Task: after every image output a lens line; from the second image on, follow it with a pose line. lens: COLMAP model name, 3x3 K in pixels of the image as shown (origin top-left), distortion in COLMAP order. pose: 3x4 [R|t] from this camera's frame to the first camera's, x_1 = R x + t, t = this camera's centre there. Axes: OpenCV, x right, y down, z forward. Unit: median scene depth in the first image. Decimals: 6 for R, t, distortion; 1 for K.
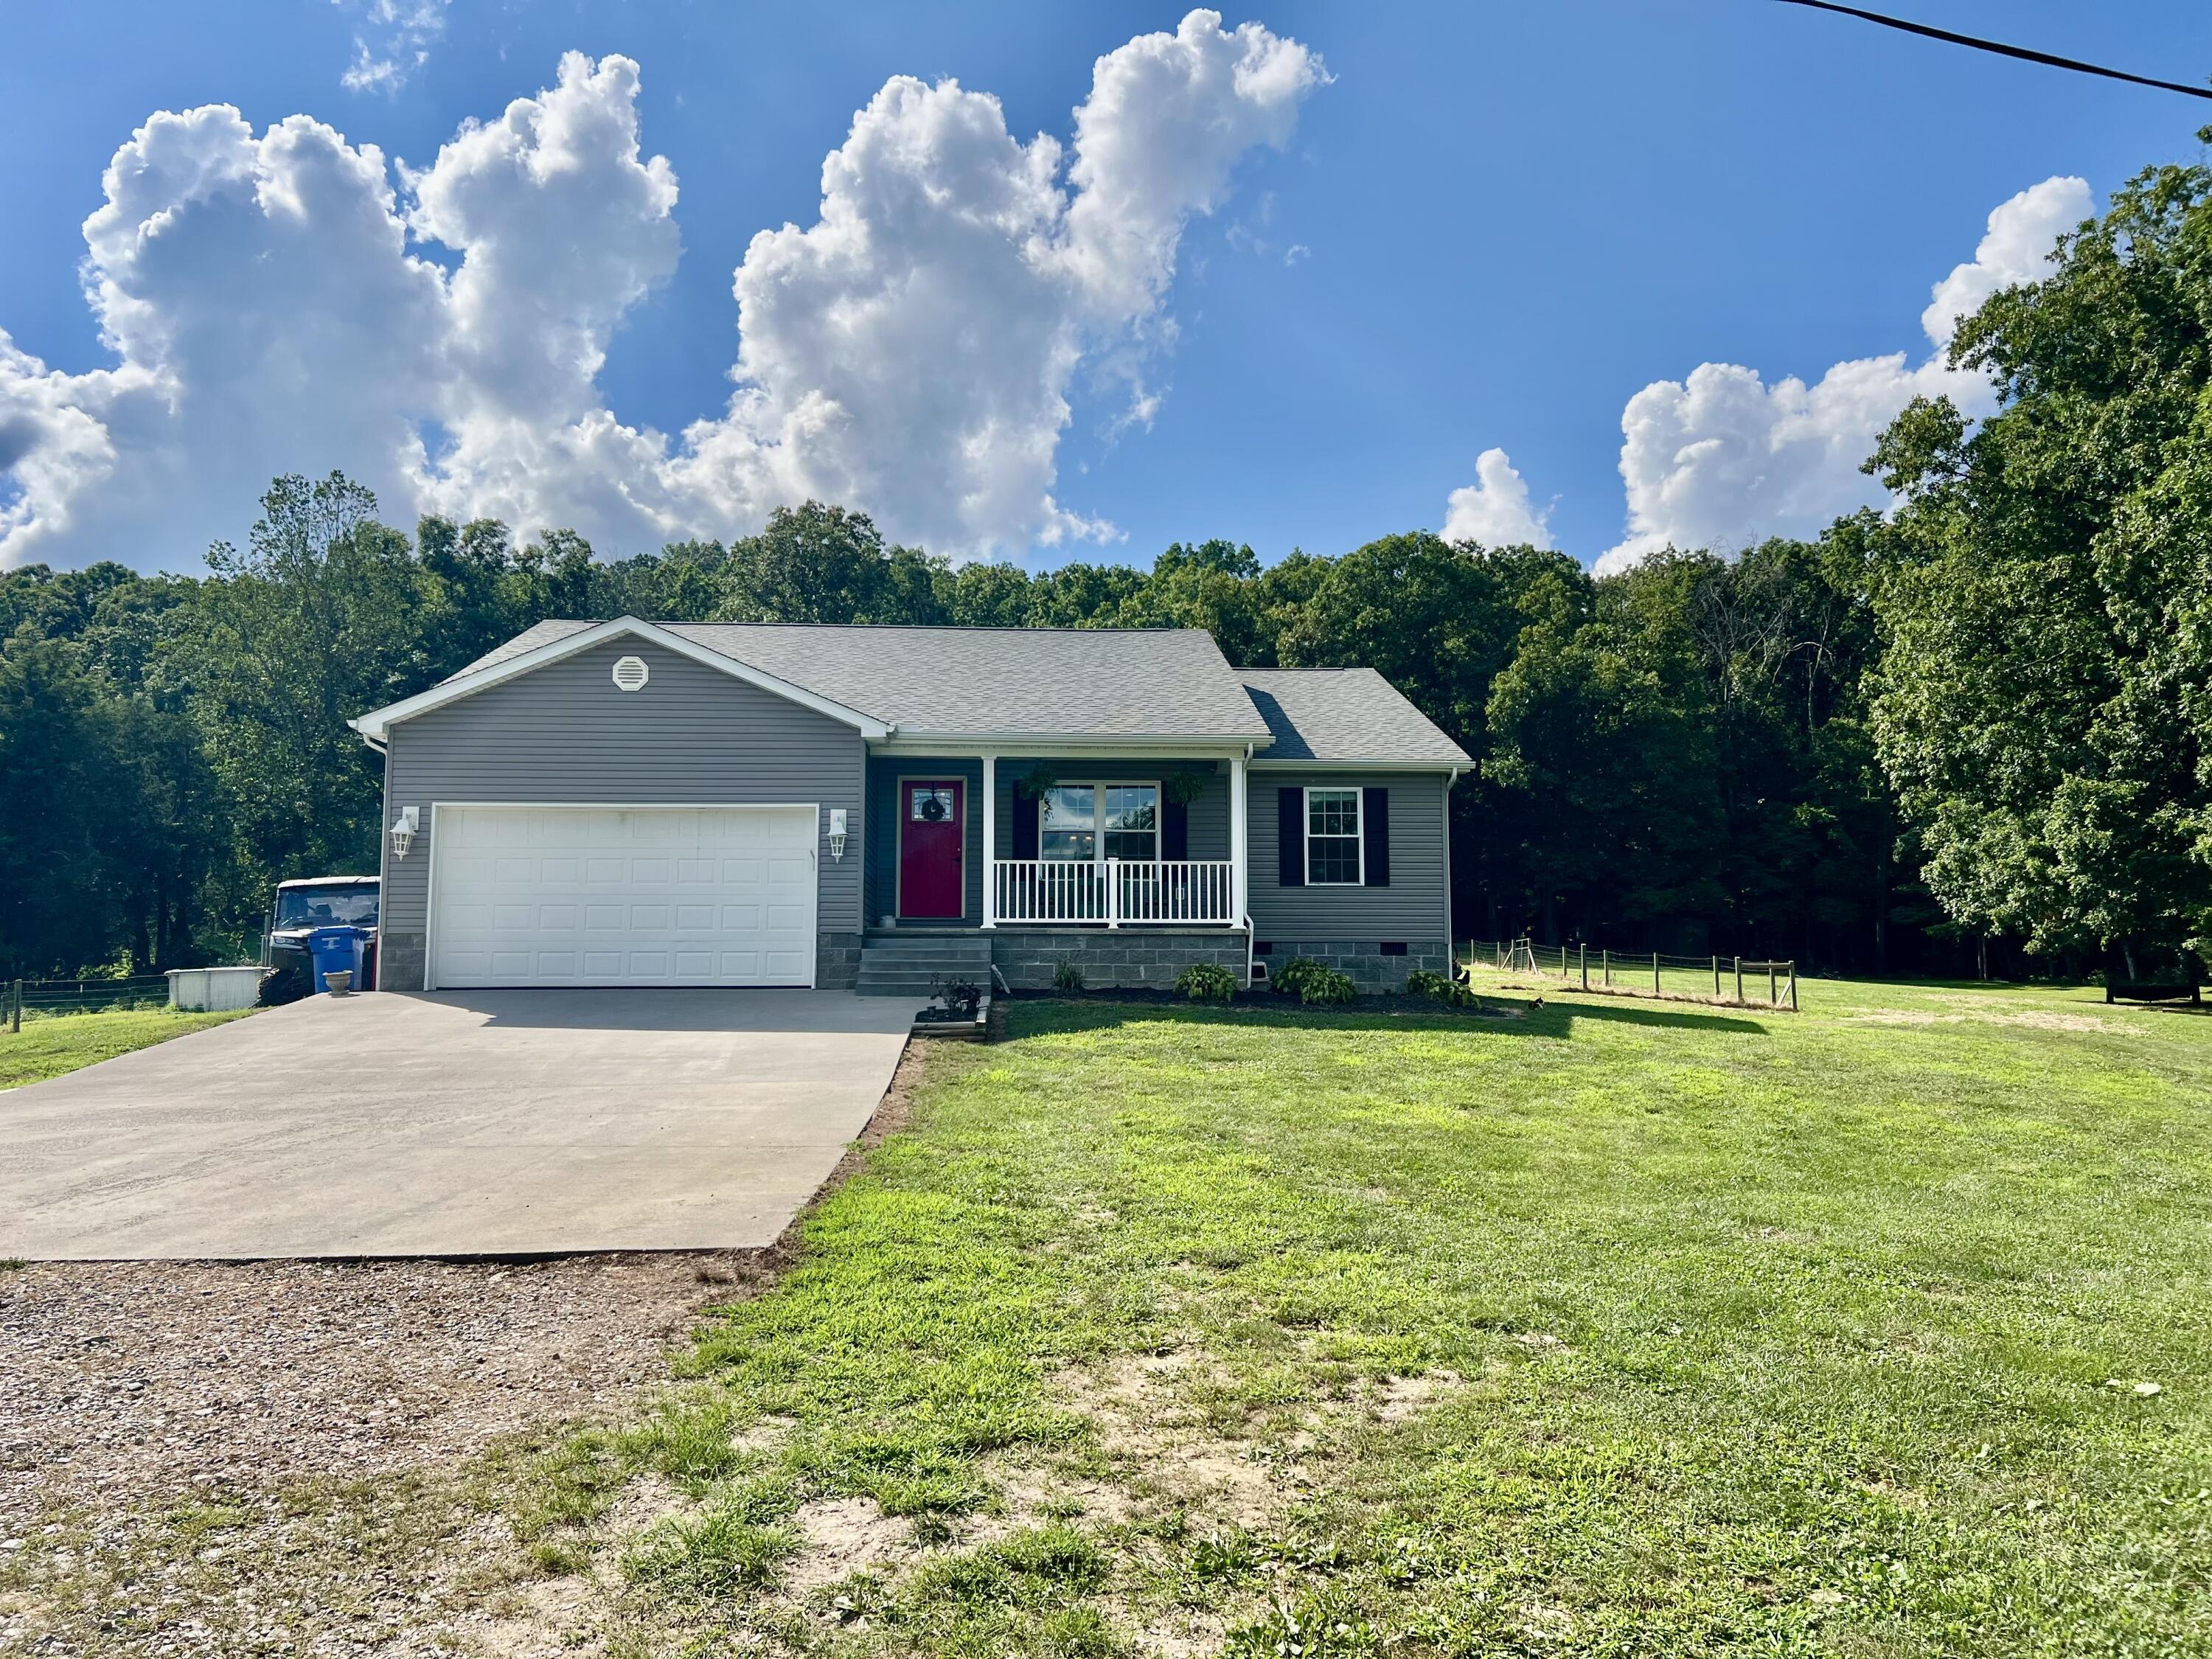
lens RADIAL K [[1688.1, 0, 1106.0], [0, 1688.1, 829.5], [0, 0, 1]] dist [0.016324, 0.000870]
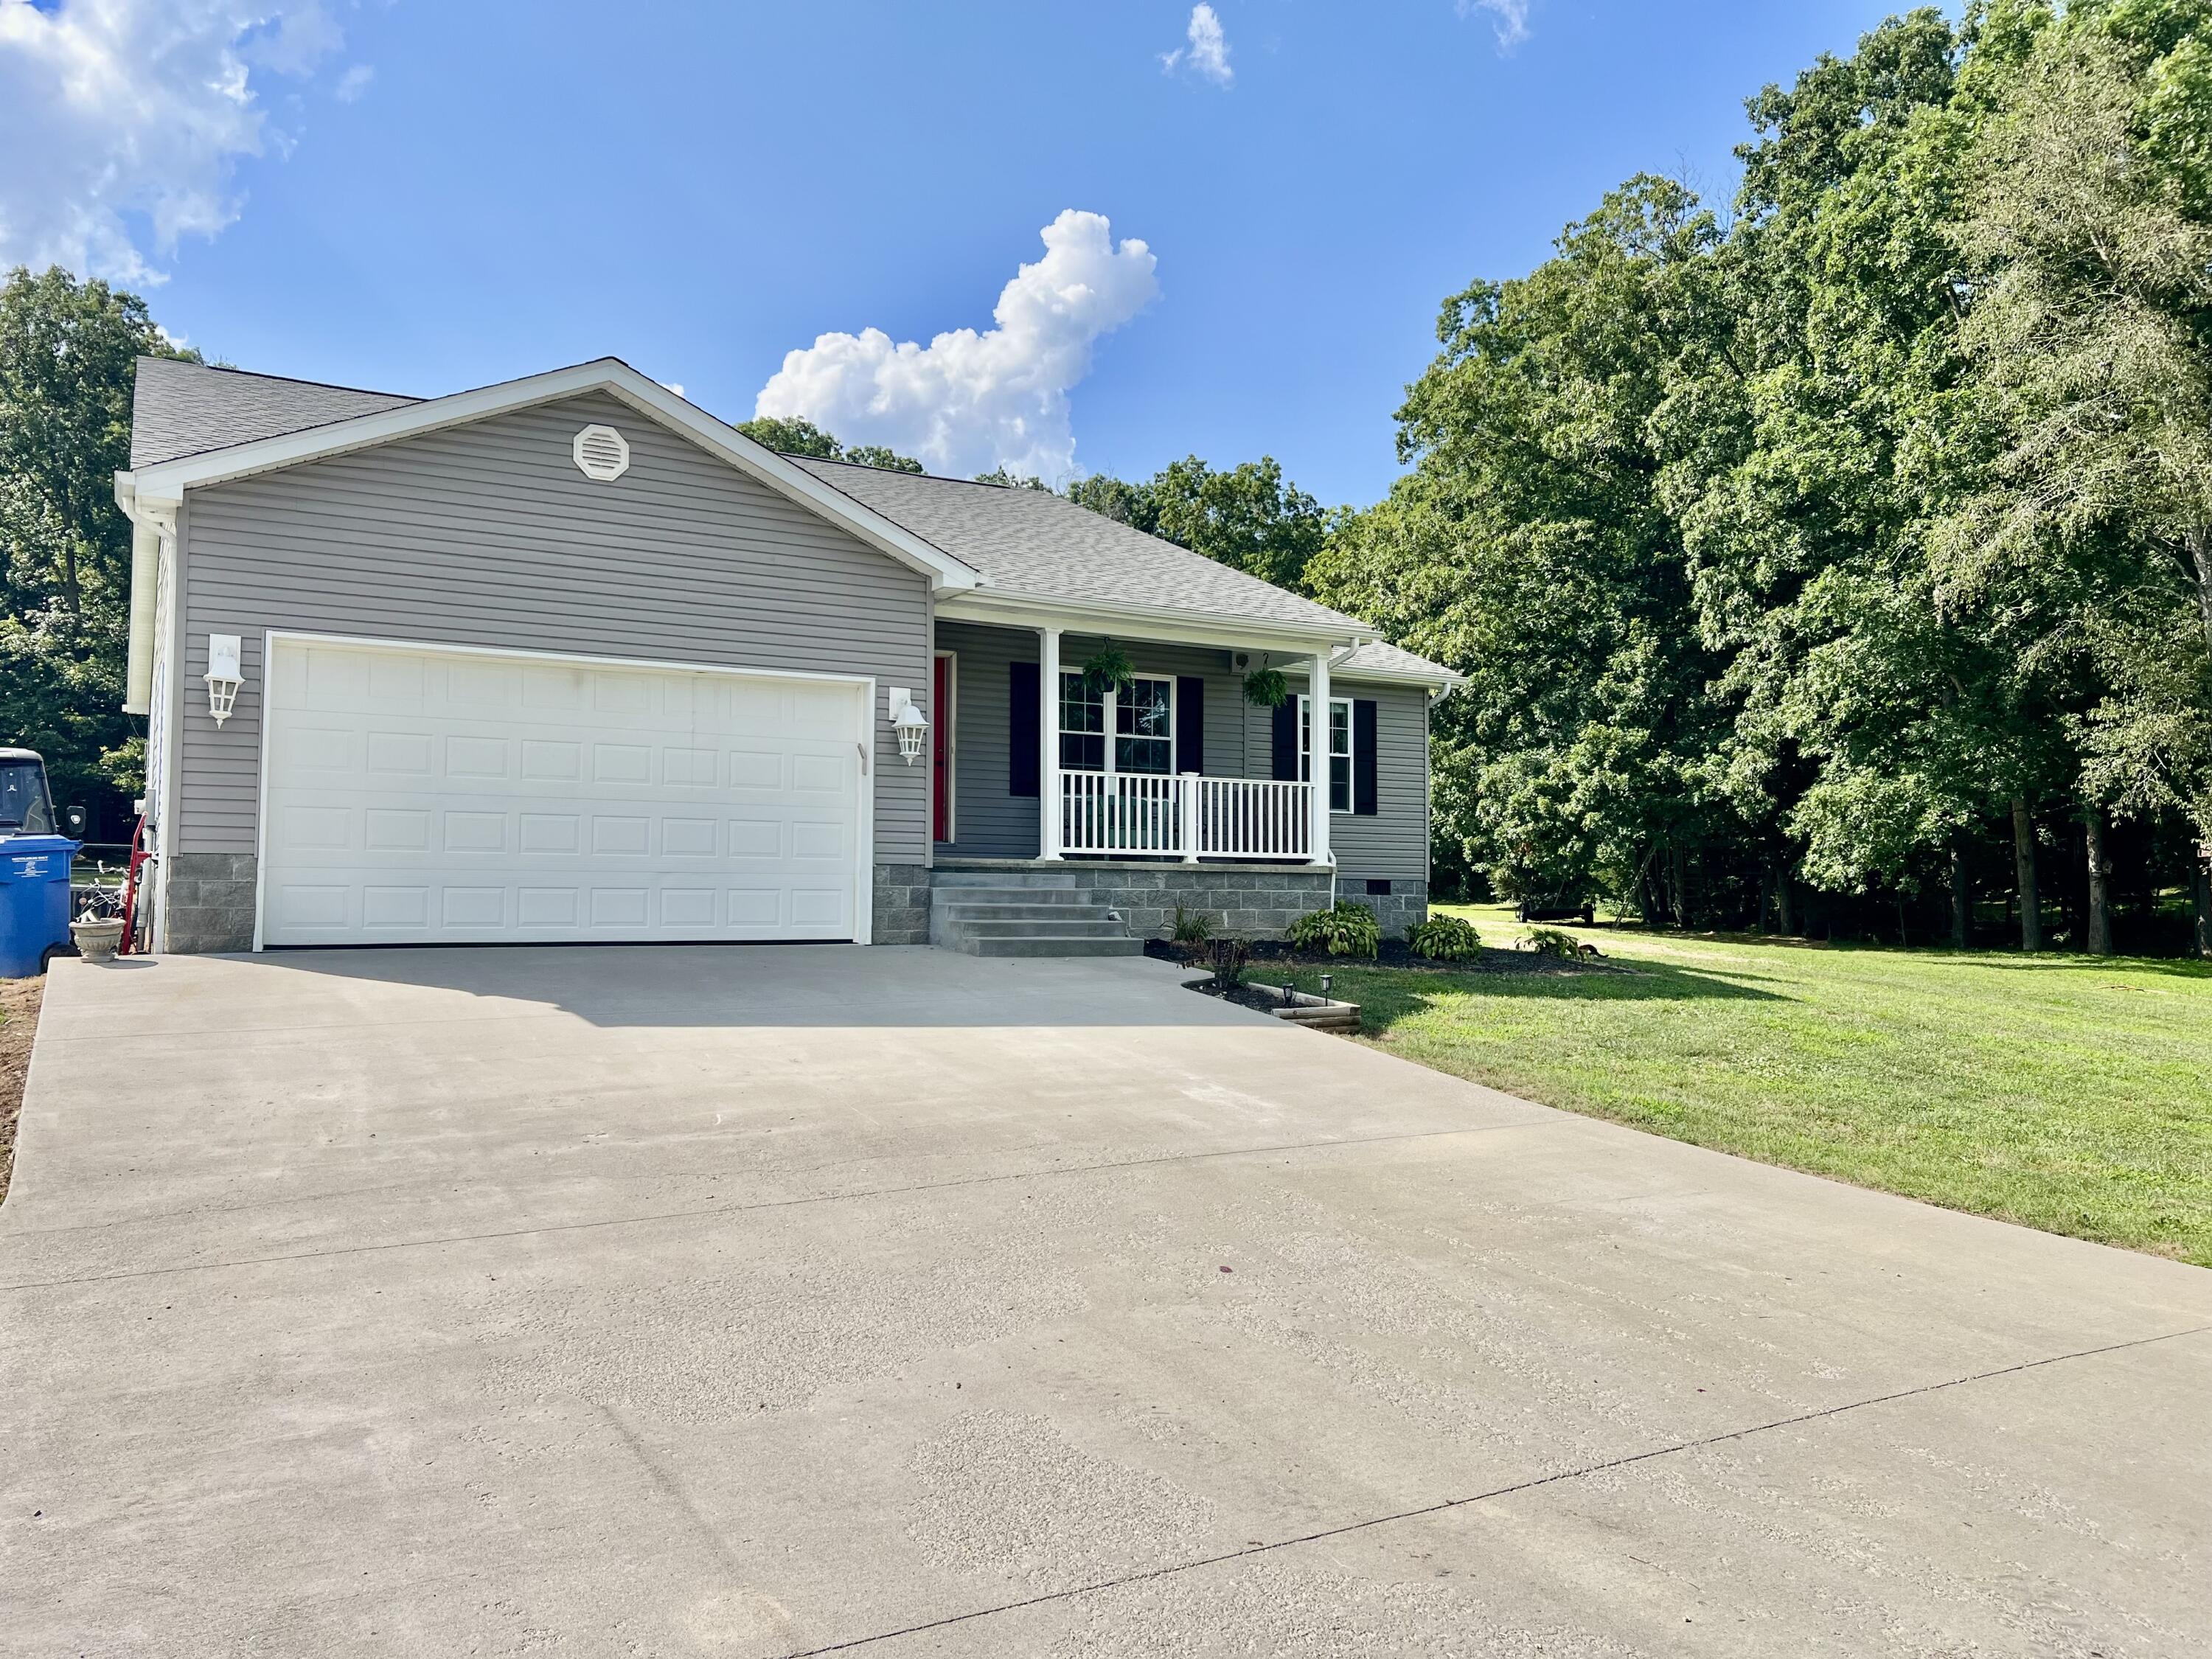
lens RADIAL K [[1673.8, 0, 1106.0], [0, 1673.8, 829.5], [0, 0, 1]] dist [-0.003441, -0.001326]
pose [[0.883376, 0.025853, 0.467951, -0.391950], [-0.052661, 0.997630, 0.044294, 0.011048], [-0.465697, -0.063771, 0.882644, 0.335368]]
